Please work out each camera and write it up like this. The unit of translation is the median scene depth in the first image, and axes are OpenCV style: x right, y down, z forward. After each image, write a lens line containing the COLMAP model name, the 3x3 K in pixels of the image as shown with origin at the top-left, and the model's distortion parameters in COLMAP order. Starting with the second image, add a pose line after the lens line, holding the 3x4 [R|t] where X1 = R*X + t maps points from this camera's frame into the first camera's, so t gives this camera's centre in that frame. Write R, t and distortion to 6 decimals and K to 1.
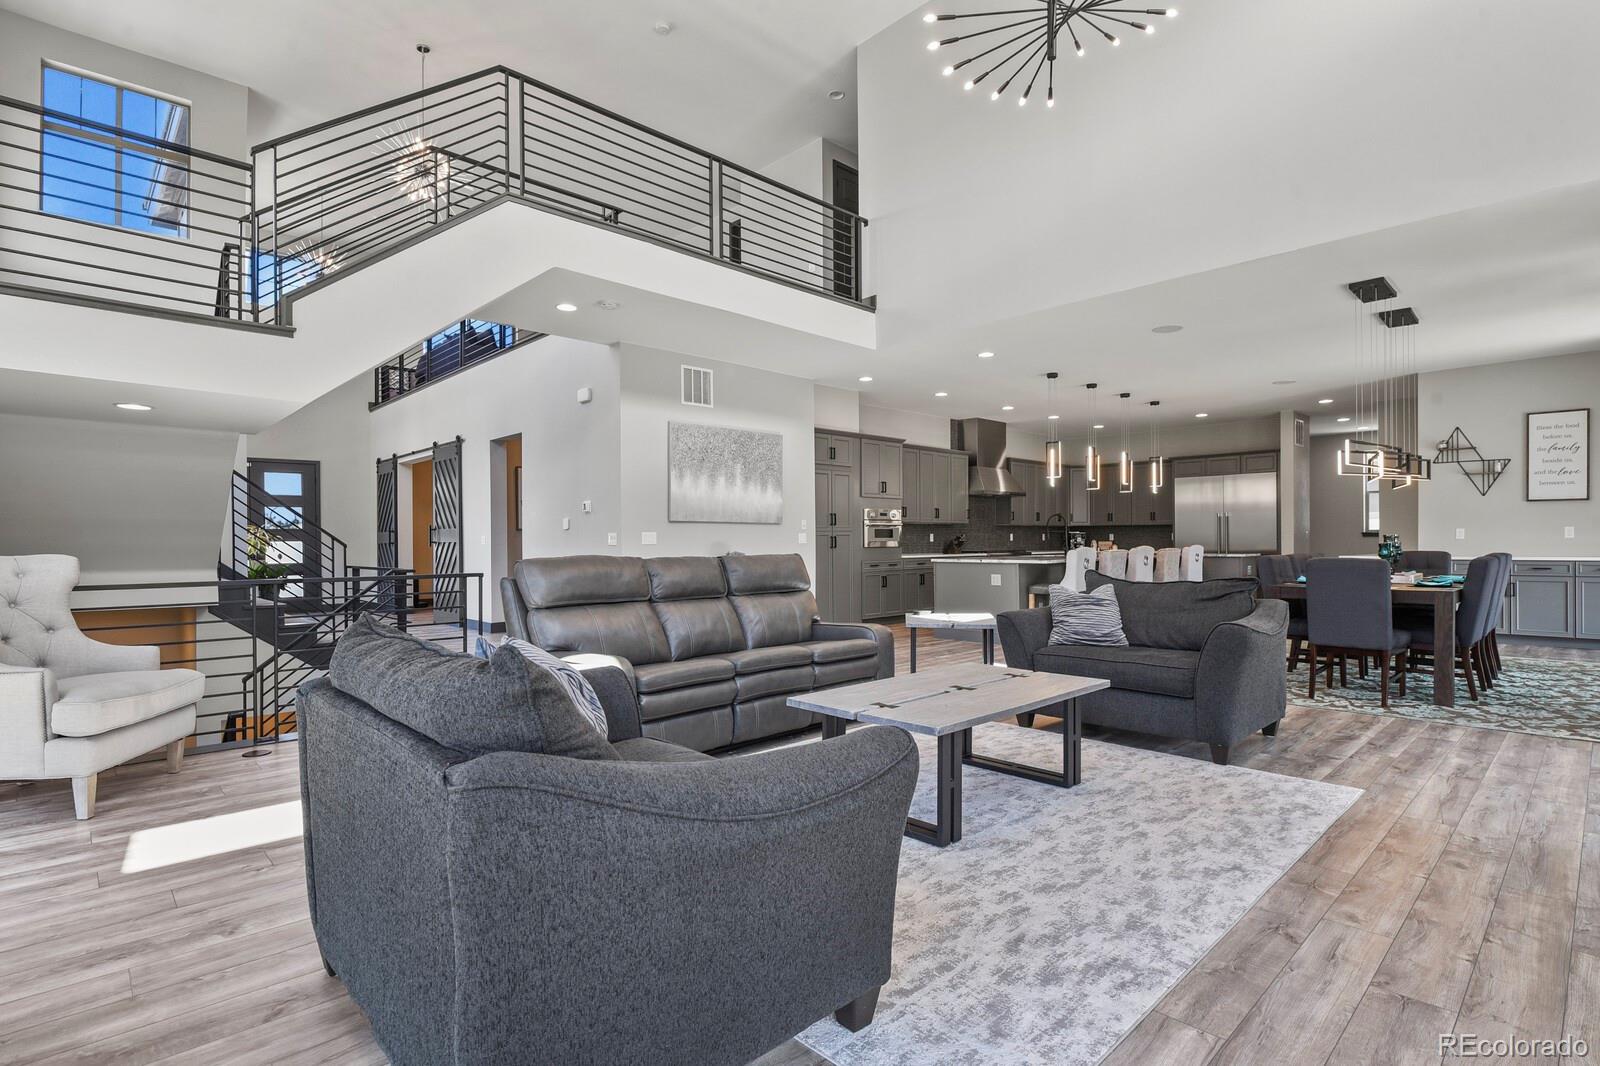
lens RADIAL K [[785.4, 0, 808.2], [0, 785.4, 542.6], [0, 0, 1]] dist [-0.008107, -0.005273]
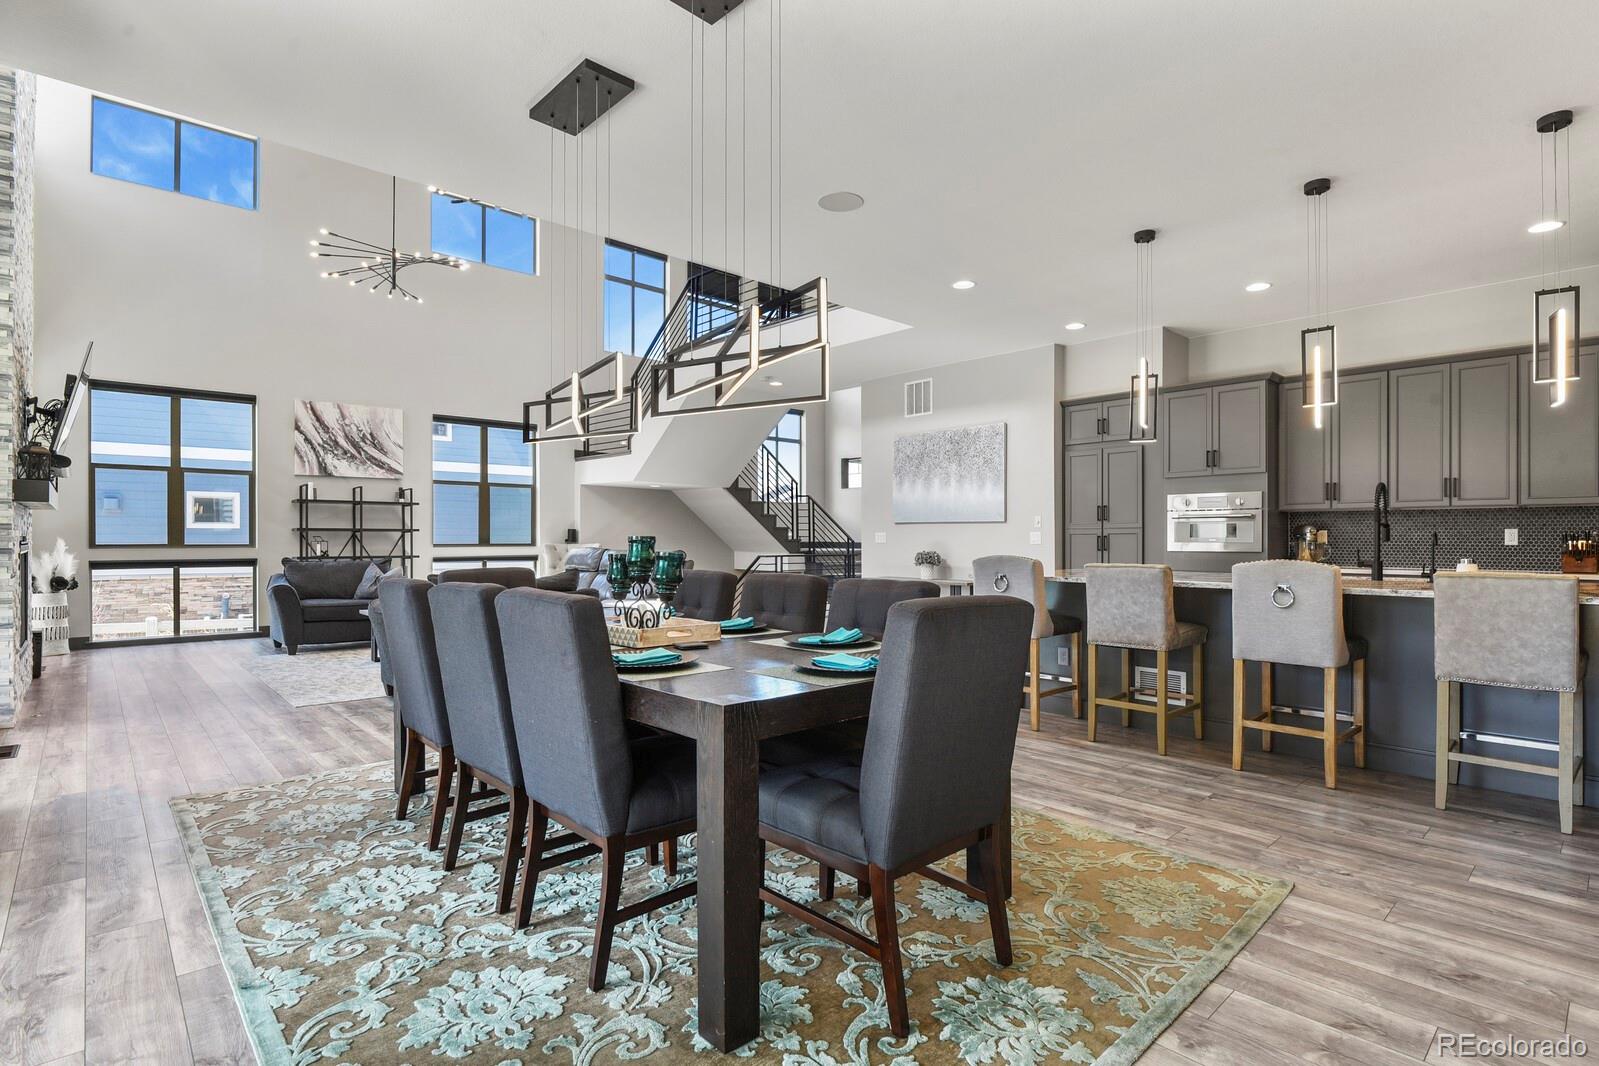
lens RADIAL K [[784.9, 0, 807.7], [0, 784.9, 542.6], [0, 0, 1]] dist [-0.008107, -0.005273]
pose [[-0.017044, 0.010008, -0.999805, 0.909558], [-0.002379, 0.999947, 0.010050, -0.008900], [0.999852, 0.002550, -0.017020, 0.830014]]
